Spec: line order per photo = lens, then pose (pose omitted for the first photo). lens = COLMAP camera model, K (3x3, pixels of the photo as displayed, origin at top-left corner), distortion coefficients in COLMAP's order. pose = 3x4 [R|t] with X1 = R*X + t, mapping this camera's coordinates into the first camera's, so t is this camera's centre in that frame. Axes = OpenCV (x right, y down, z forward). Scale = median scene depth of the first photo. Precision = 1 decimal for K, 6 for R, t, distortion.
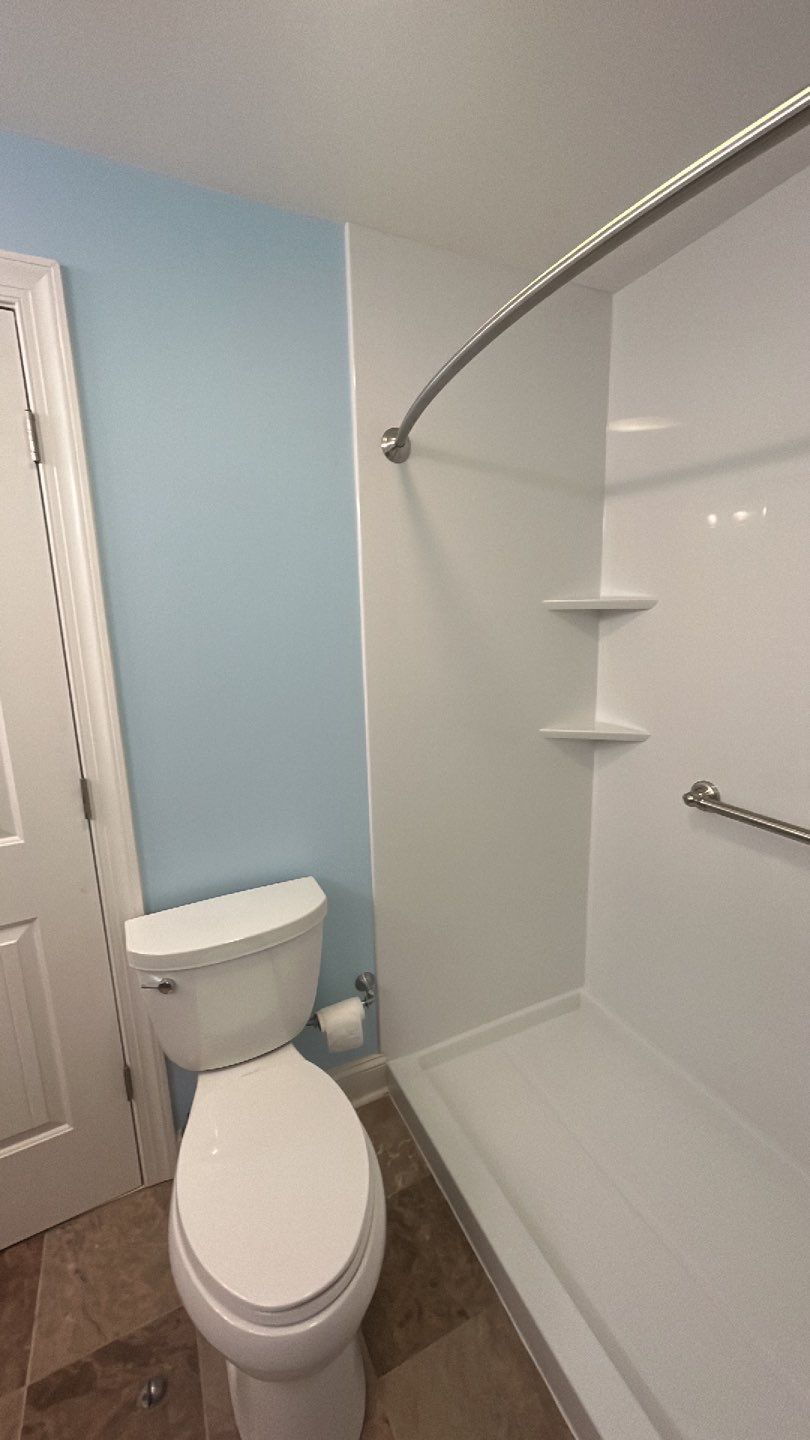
lens RADIAL K [[557.2, 0, 405.0], [0, 557.2, 720.0], [0, 0, 1]] dist [-0.000474, -0.000199]
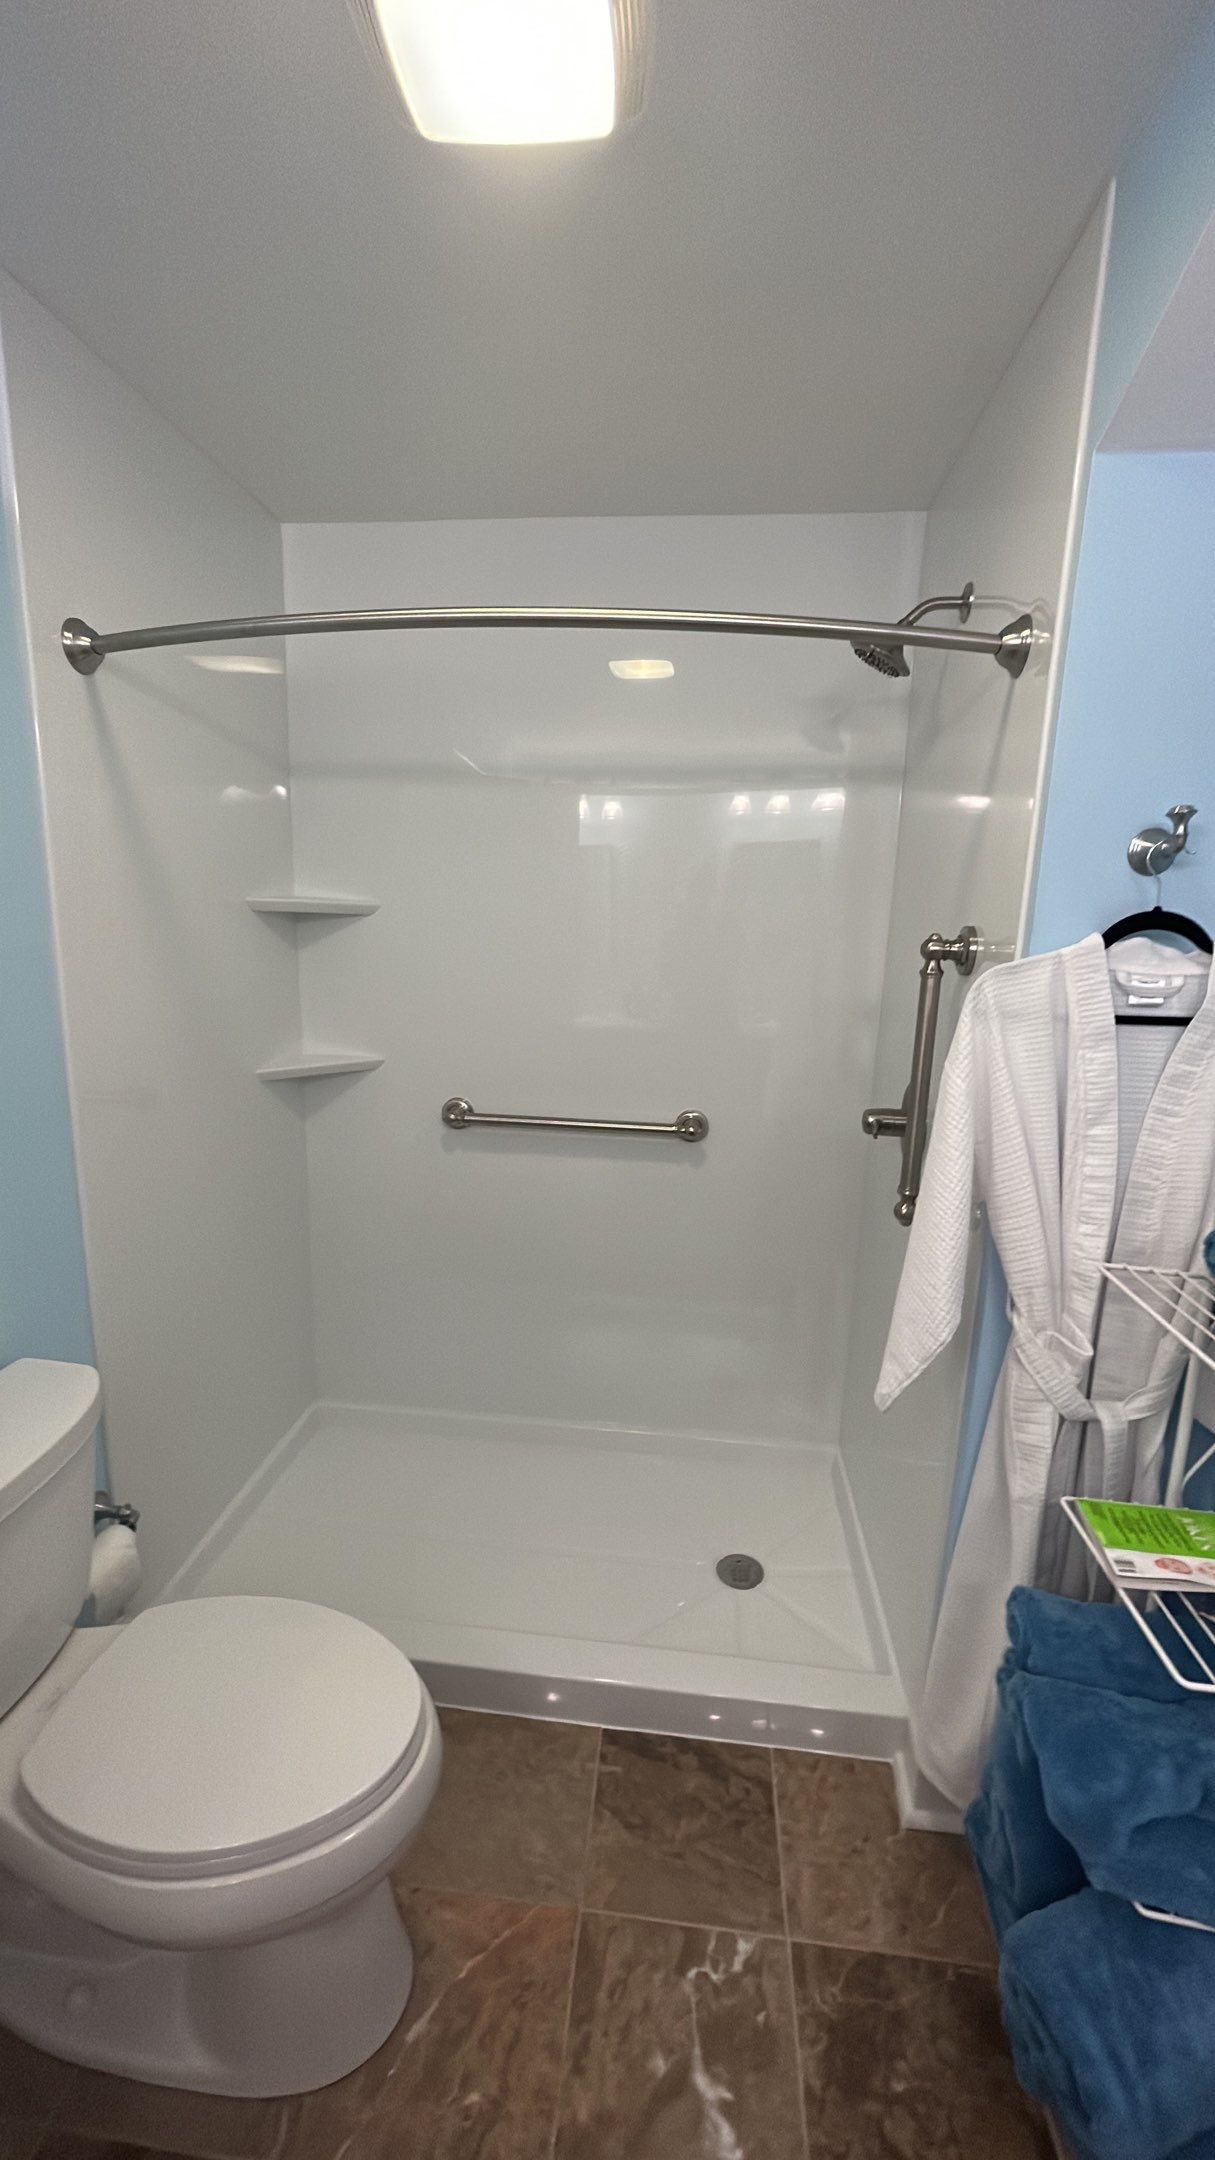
lens RADIAL K [[835.7, 0, 607.5], [0, 835.7, 1080.0], [0, 0, 1]] dist [-0.000474, -0.000199]
pose [[0.517872, -0.134733, 0.844782, -0.477348], [0.132399, 0.988244, 0.076449, 0.005349], [-0.845151, 0.072258, 0.529622, 0.012139]]
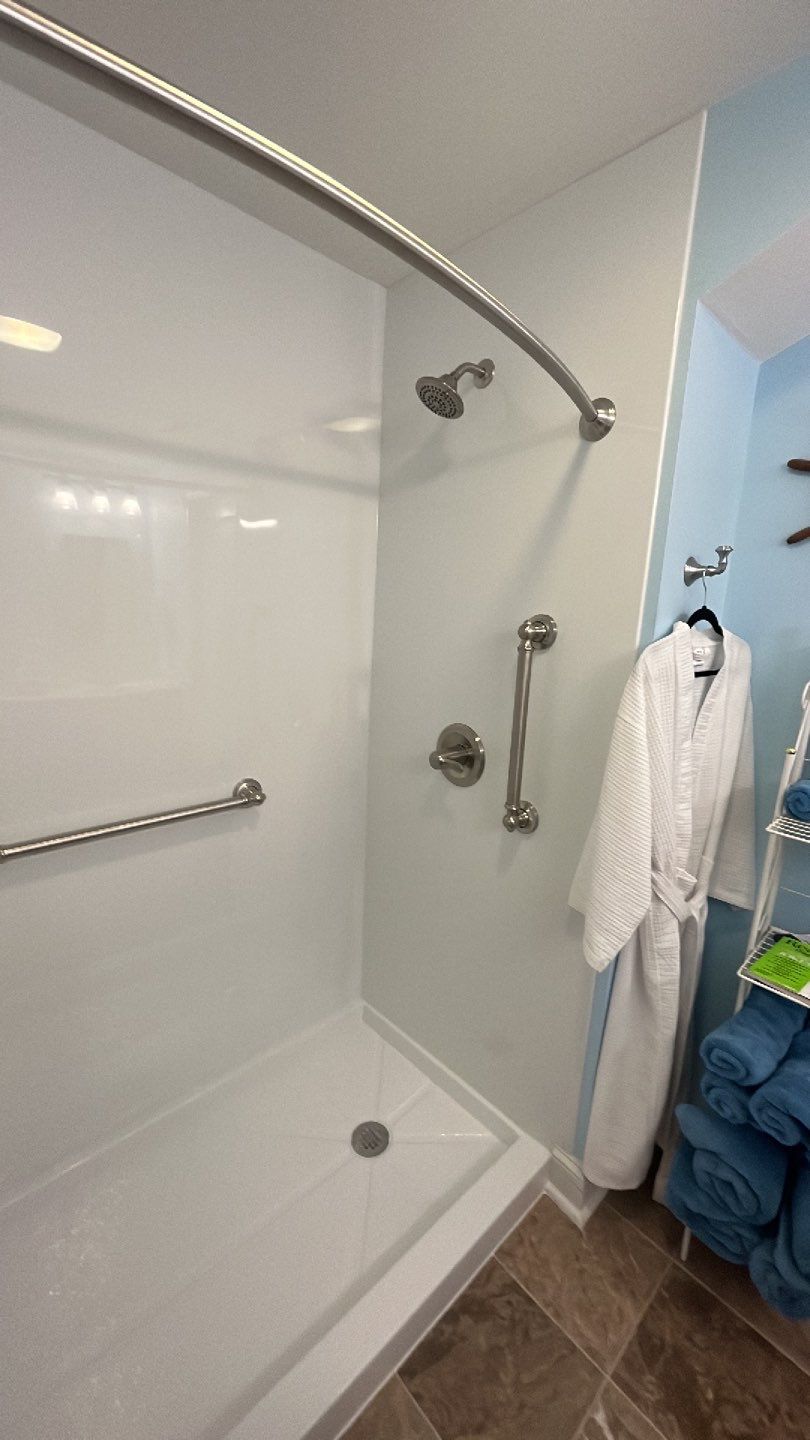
lens RADIAL K [[553.0, 0, 407.0], [0, 553.0, 724.8], [0, 0, 1]] dist [0.001618, -0.002886]
pose [[-0.306832, -0.182536, 0.934096, -0.273692], [0.150950, 0.959681, 0.237120, -0.095927], [-0.939717, 0.213758, -0.266907, 0.539786]]
